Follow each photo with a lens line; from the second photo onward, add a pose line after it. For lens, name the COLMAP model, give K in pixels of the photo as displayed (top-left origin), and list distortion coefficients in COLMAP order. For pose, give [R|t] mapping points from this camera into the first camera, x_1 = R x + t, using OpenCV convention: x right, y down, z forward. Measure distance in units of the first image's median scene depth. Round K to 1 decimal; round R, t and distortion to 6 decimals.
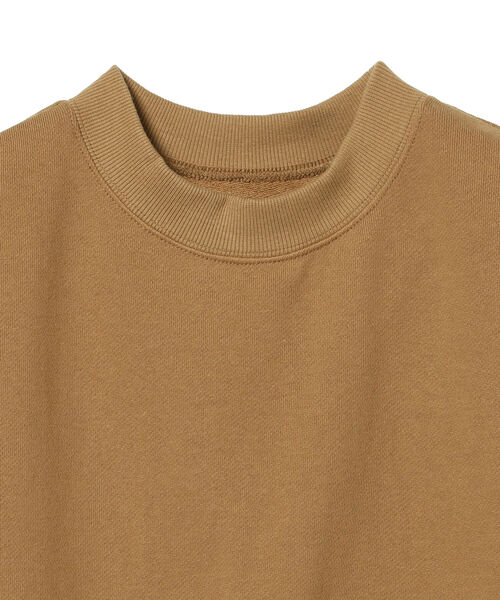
lens RADIAL K [[3817.8, 0, 250.9], [0, 3817.8, 299.4], [0, 0, 1]] dist [0.403879, 0.000000]
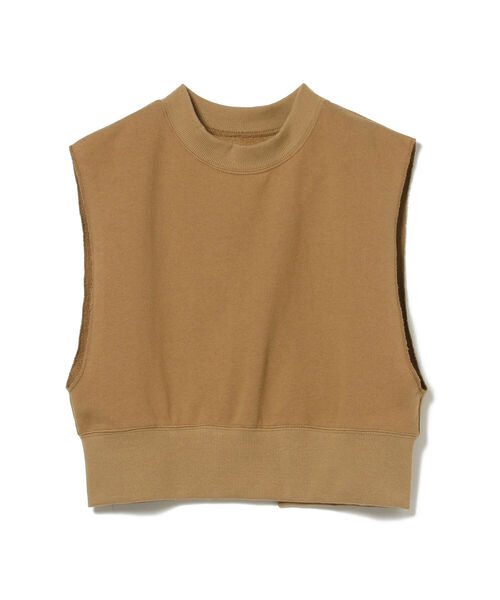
lens RADIAL K [[2814.0, 0, 247.5], [0, 2814.0, 301.5], [0, 0, 1]] dist [0.329253, 0.000000]
pose [[0.999872, 0.011331, -0.011257, 0.021381], [-0.011136, 0.999789, 0.017267, 0.035686], [0.011450, -0.017140, 0.999788, -0.626716]]
